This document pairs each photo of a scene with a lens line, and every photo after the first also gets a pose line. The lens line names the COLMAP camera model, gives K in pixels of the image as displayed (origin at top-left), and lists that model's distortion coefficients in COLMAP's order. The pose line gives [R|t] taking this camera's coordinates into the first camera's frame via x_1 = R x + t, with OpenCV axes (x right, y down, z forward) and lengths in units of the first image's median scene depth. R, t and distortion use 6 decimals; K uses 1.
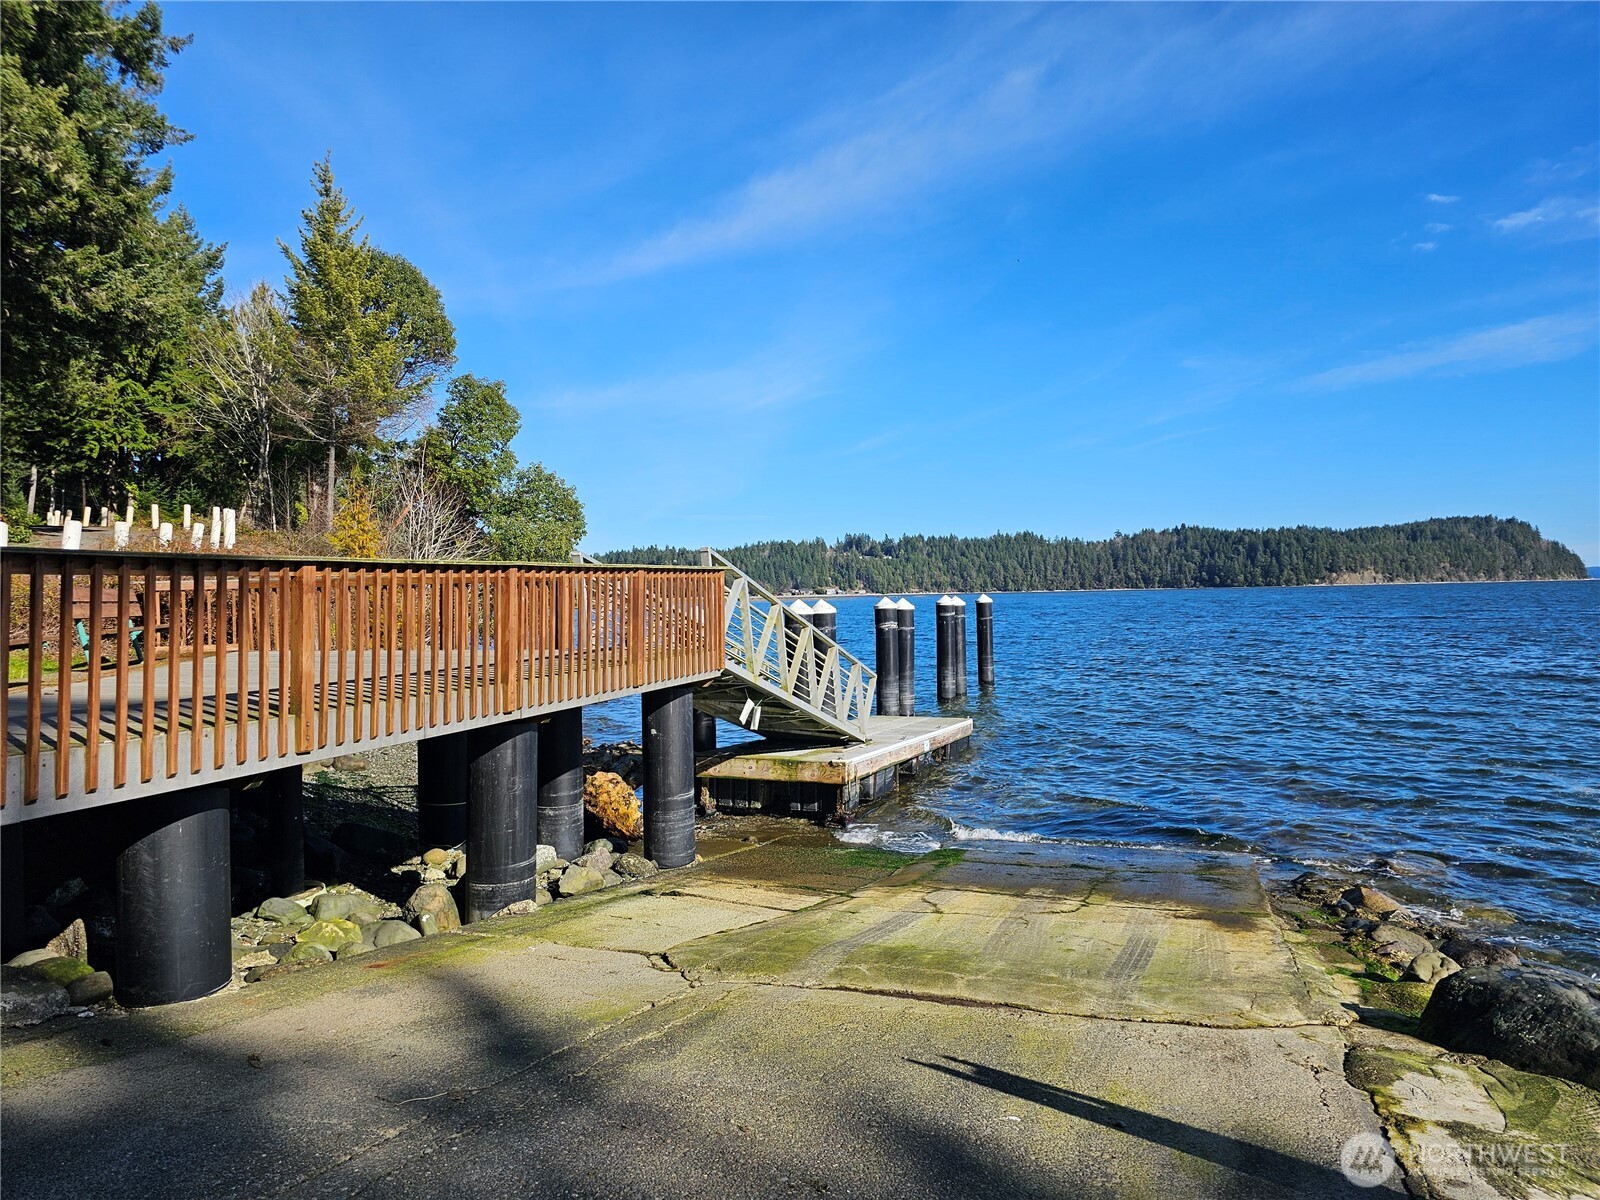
lens RADIAL K [[1253.0, 0, 800.0], [0, 1253.0, 600.0], [0, 0, 1]] dist [0.279135, -0.150979]
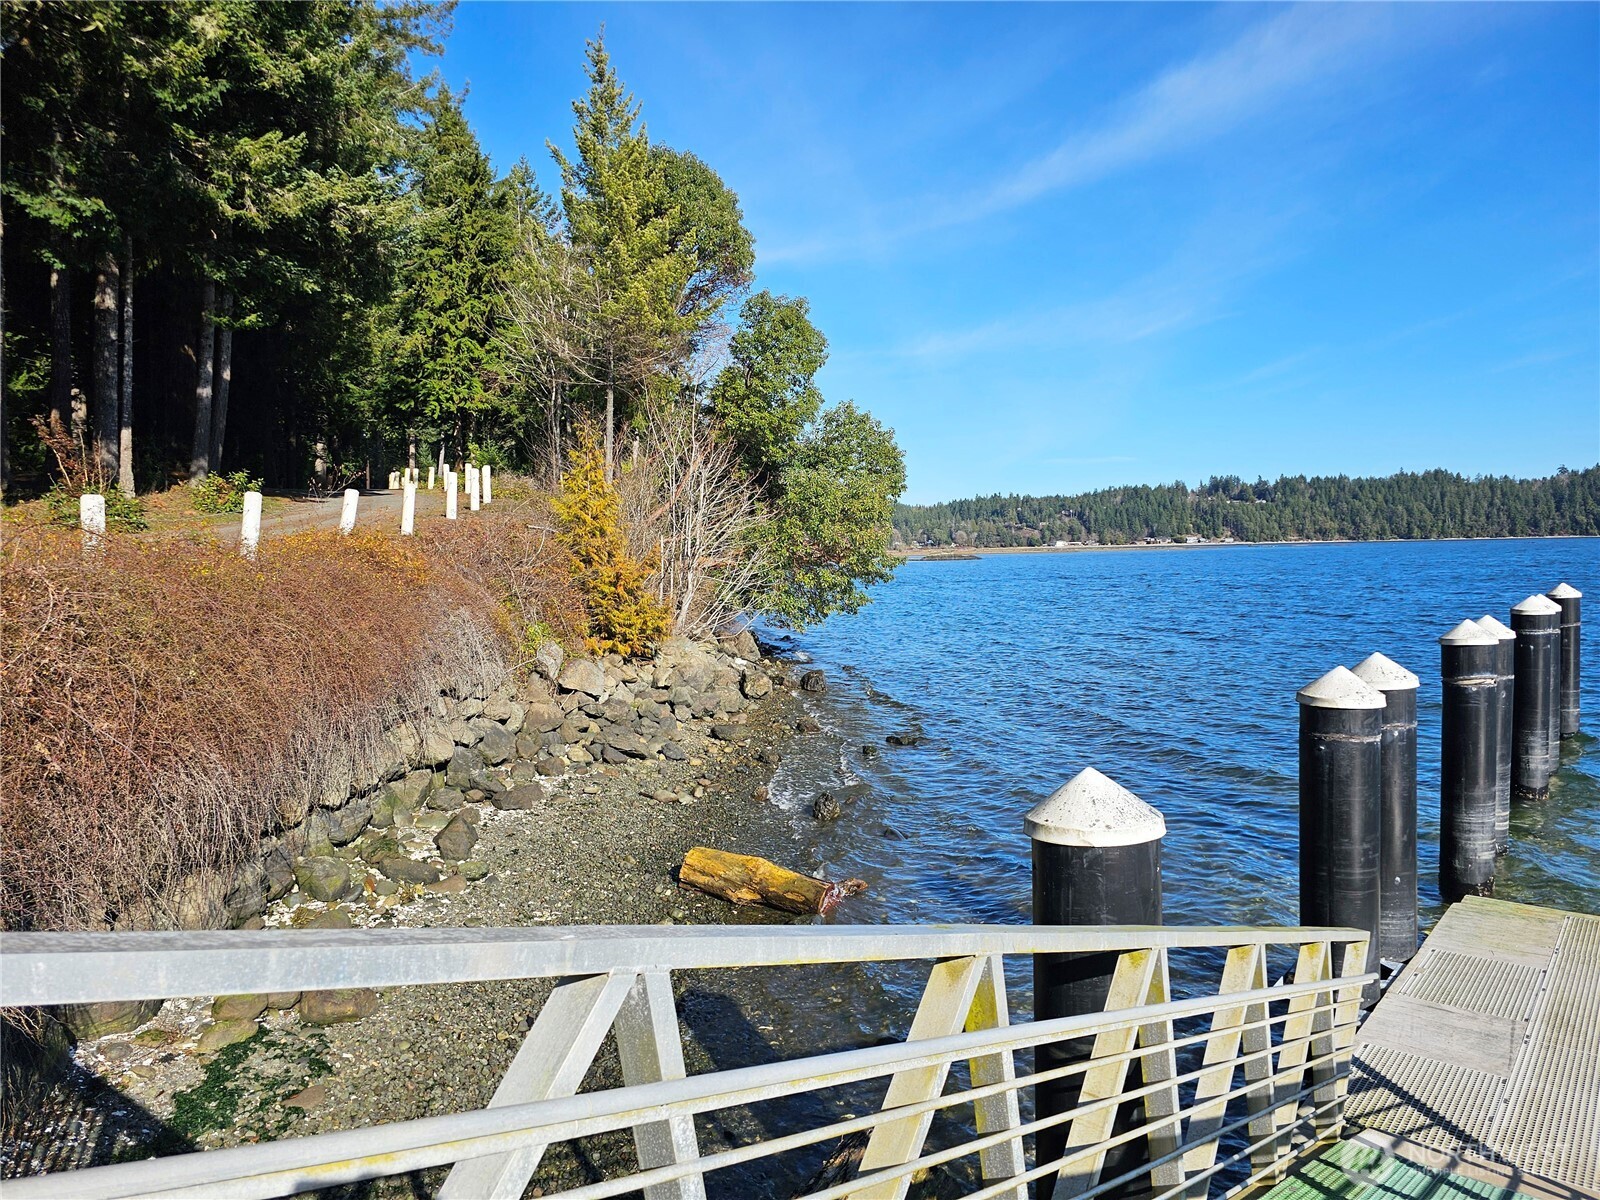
lens RADIAL K [[1176.4, 0, 800.0], [0, 1176.4, 600.0], [0, 0, 1]] dist [0.080982, -0.001972]
pose [[0.960891, 0.013504, -0.276597, -0.011190], [0.000486, 0.998726, 0.050450, -0.007857], [0.276926, -0.048612, 0.959661, 0.105123]]
